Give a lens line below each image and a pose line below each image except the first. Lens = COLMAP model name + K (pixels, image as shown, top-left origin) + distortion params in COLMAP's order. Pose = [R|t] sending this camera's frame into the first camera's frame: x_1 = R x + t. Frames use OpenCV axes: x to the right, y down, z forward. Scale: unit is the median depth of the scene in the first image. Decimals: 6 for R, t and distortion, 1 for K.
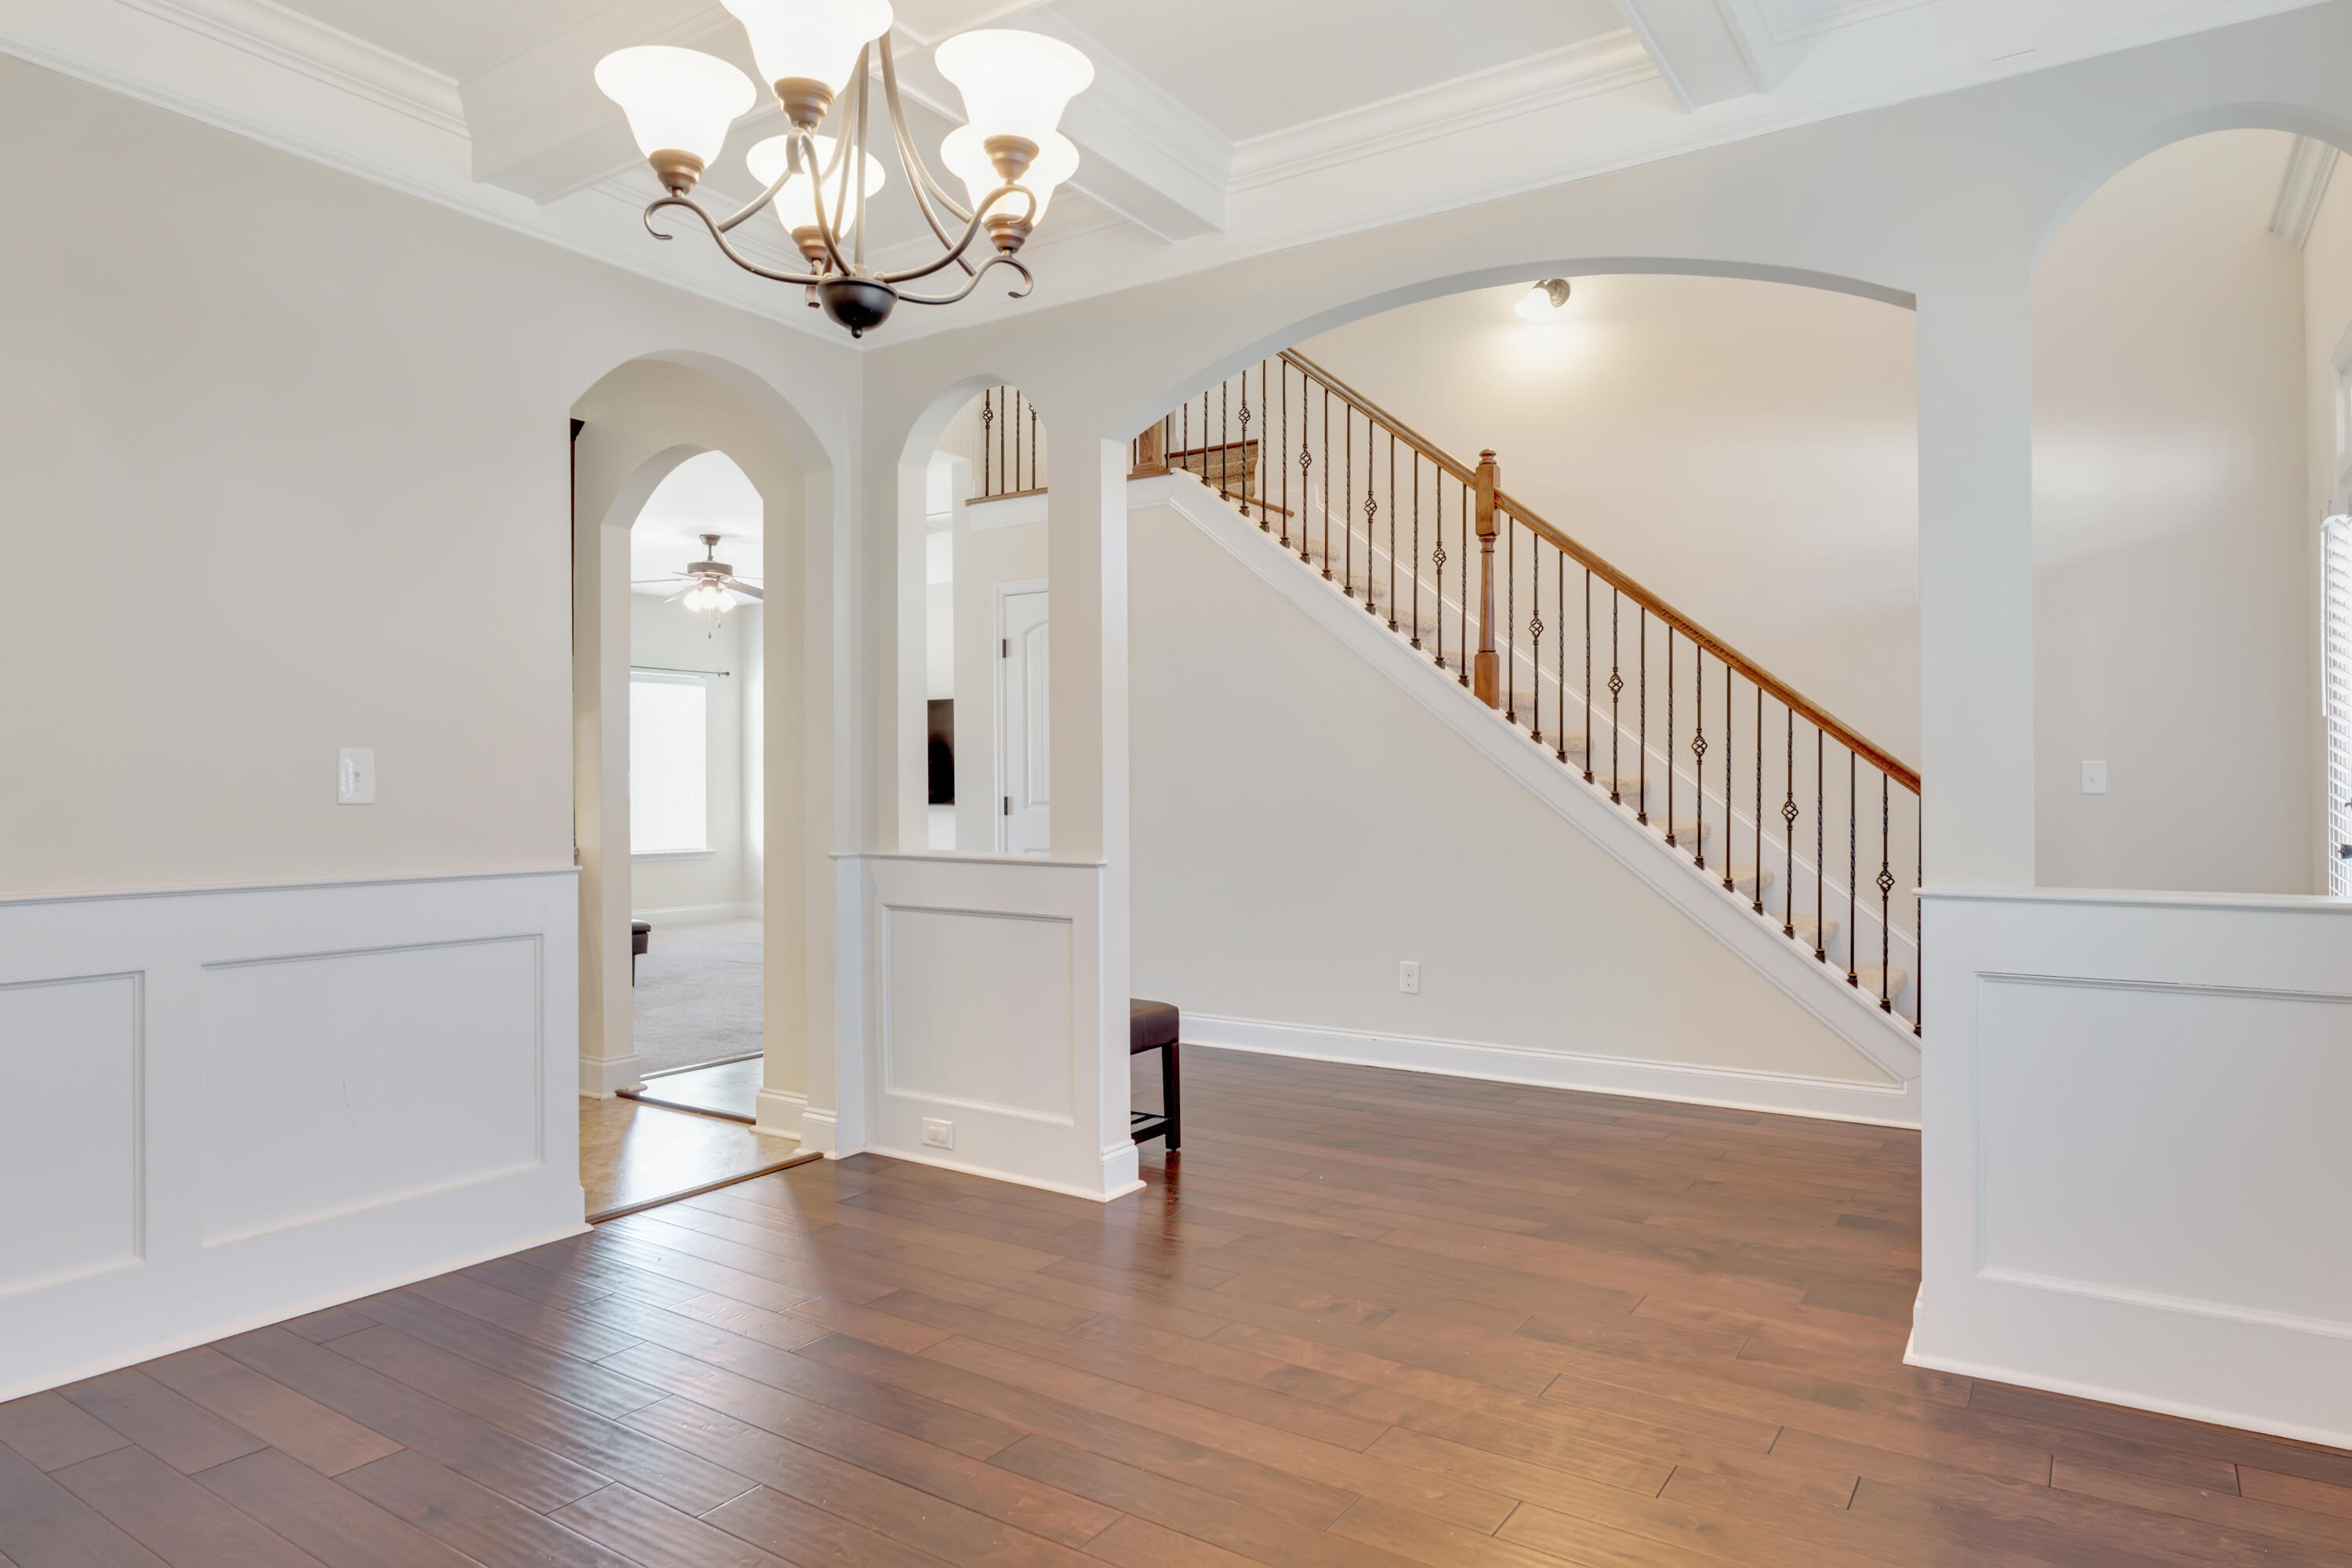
lens RADIAL K [[1397.9, 0, 1179.6], [0, 1397.9, 786.3], [0, 0, 1]] dist [-0.008987, 0.002077]
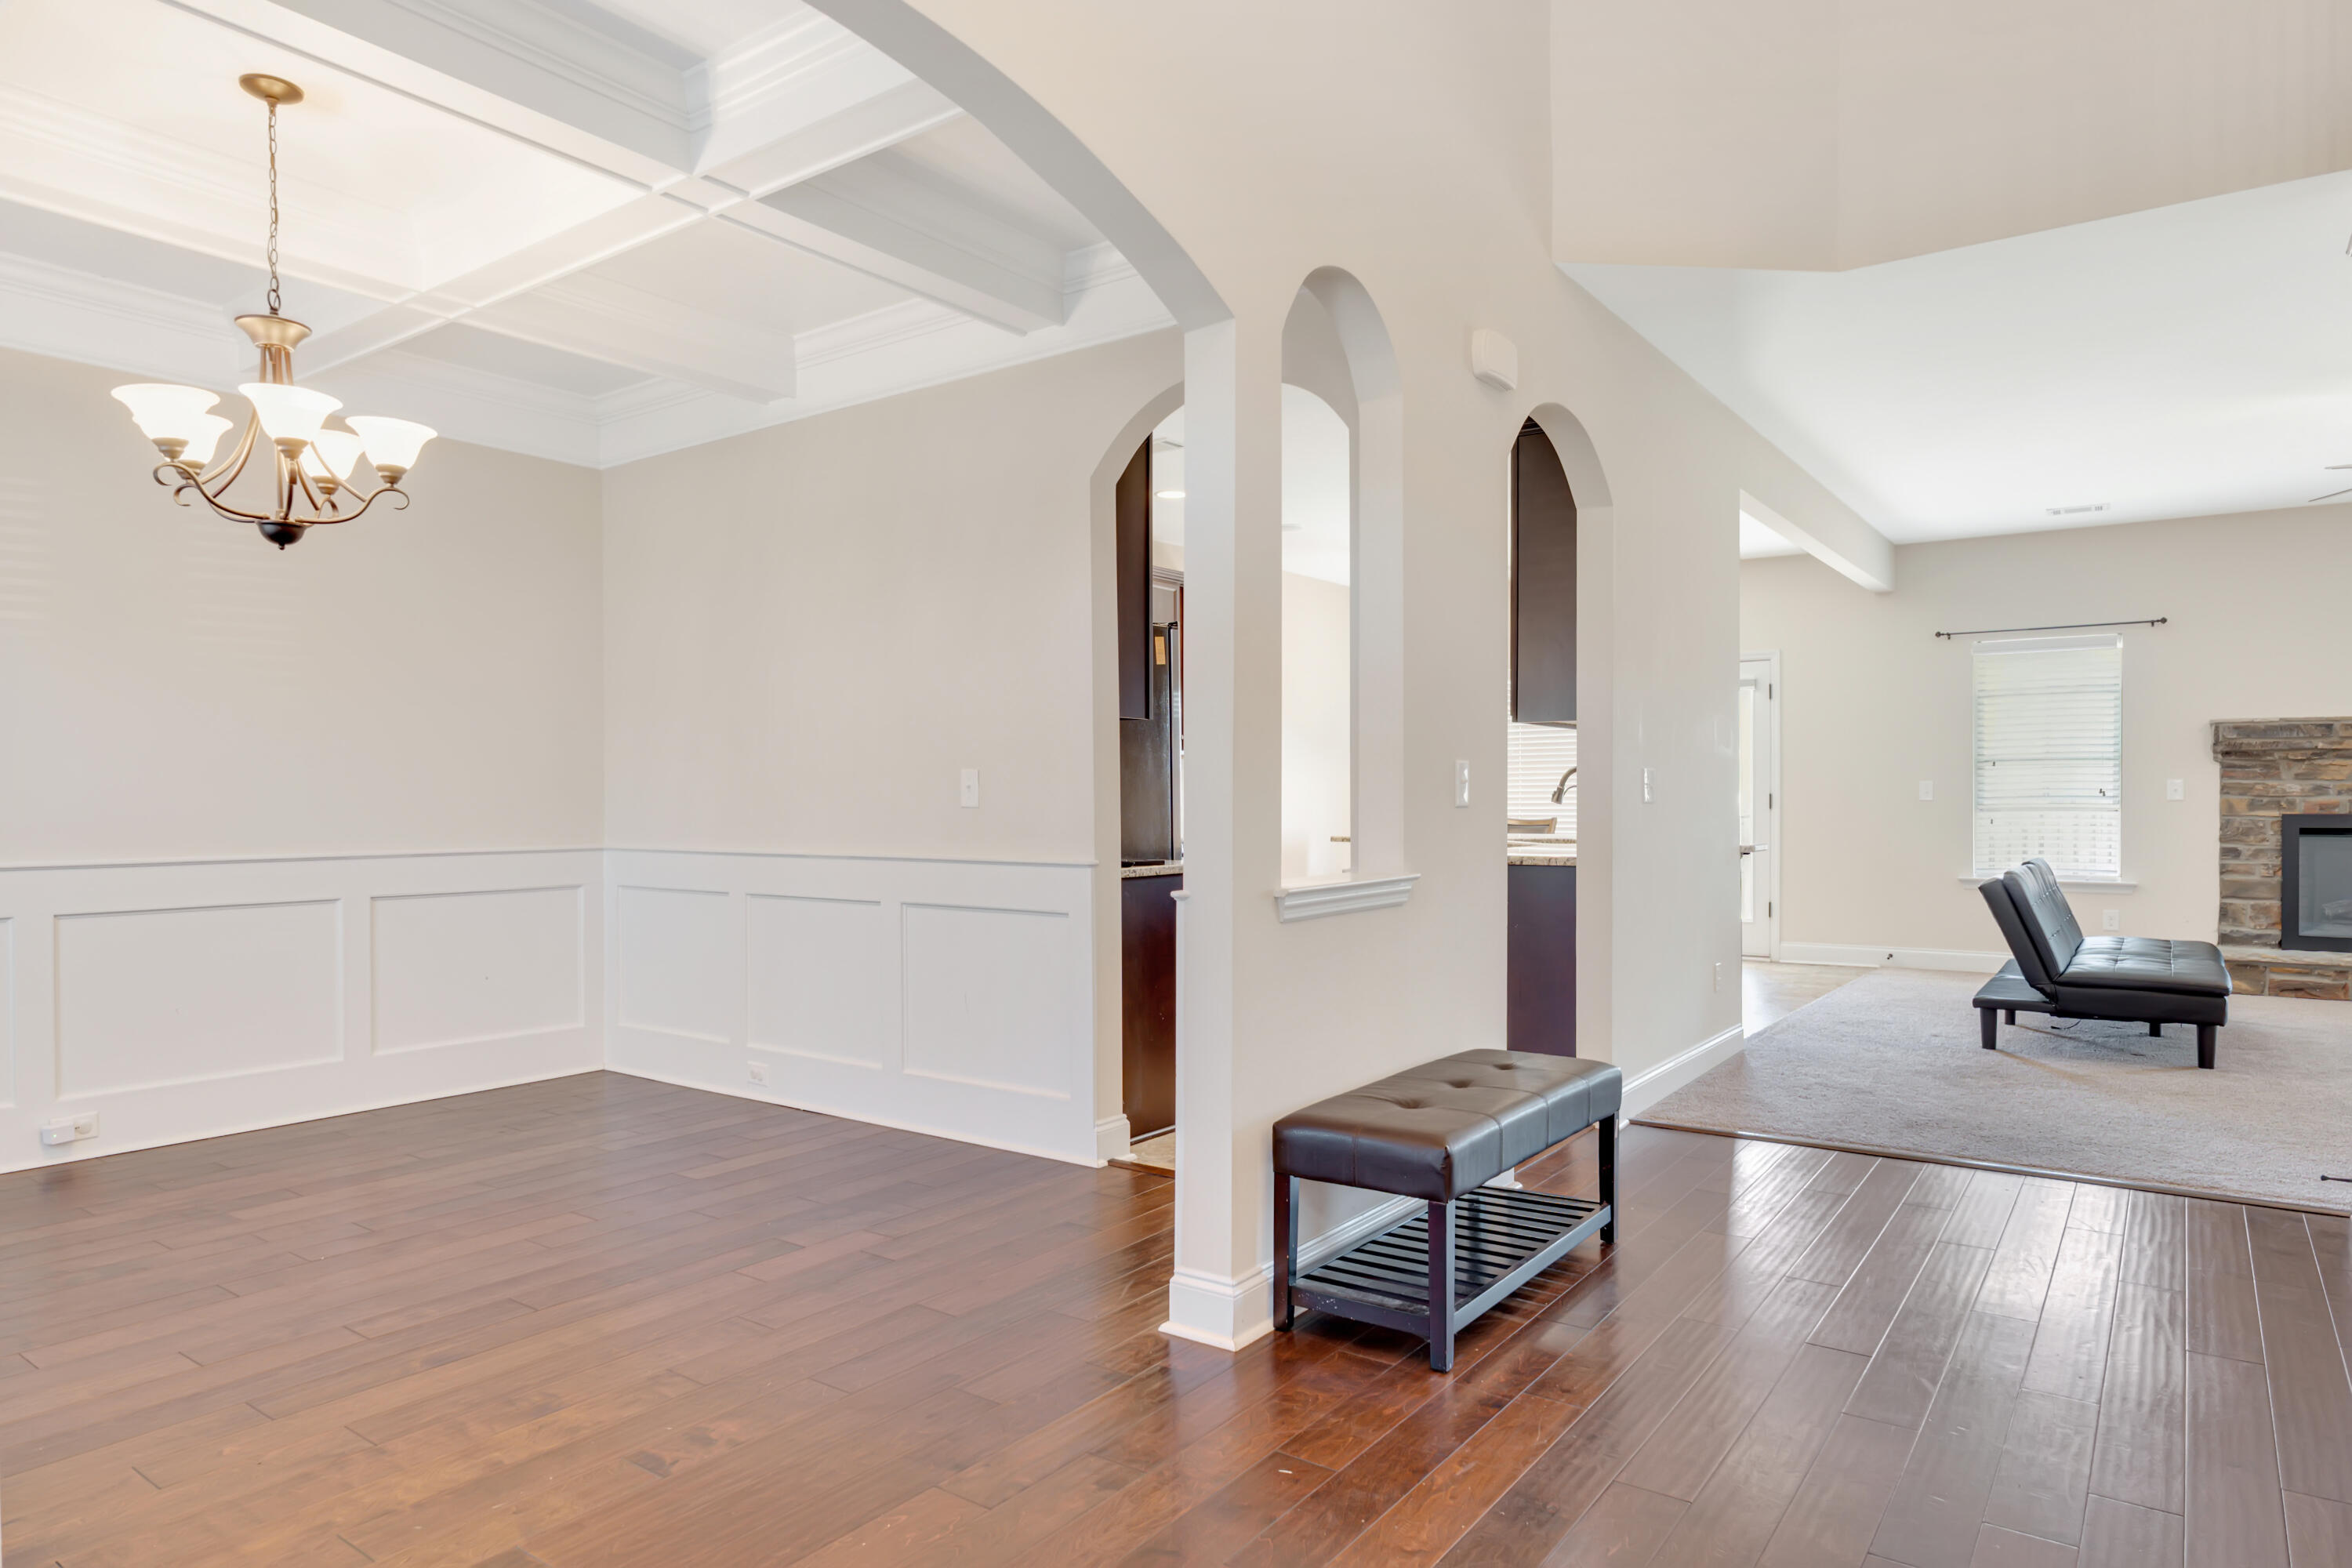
lens RADIAL K [[1397.9, 0, 1175.1], [0, 1397.9, 797.9], [0, 0, 1]] dist [-0.008987, 0.002077]
pose [[-0.047603, 0.000313, -0.998866, 0.879112], [0.008469, 0.999964, -0.000091, 0.004923], [0.998830, -0.008464, -0.047604, 1.281866]]
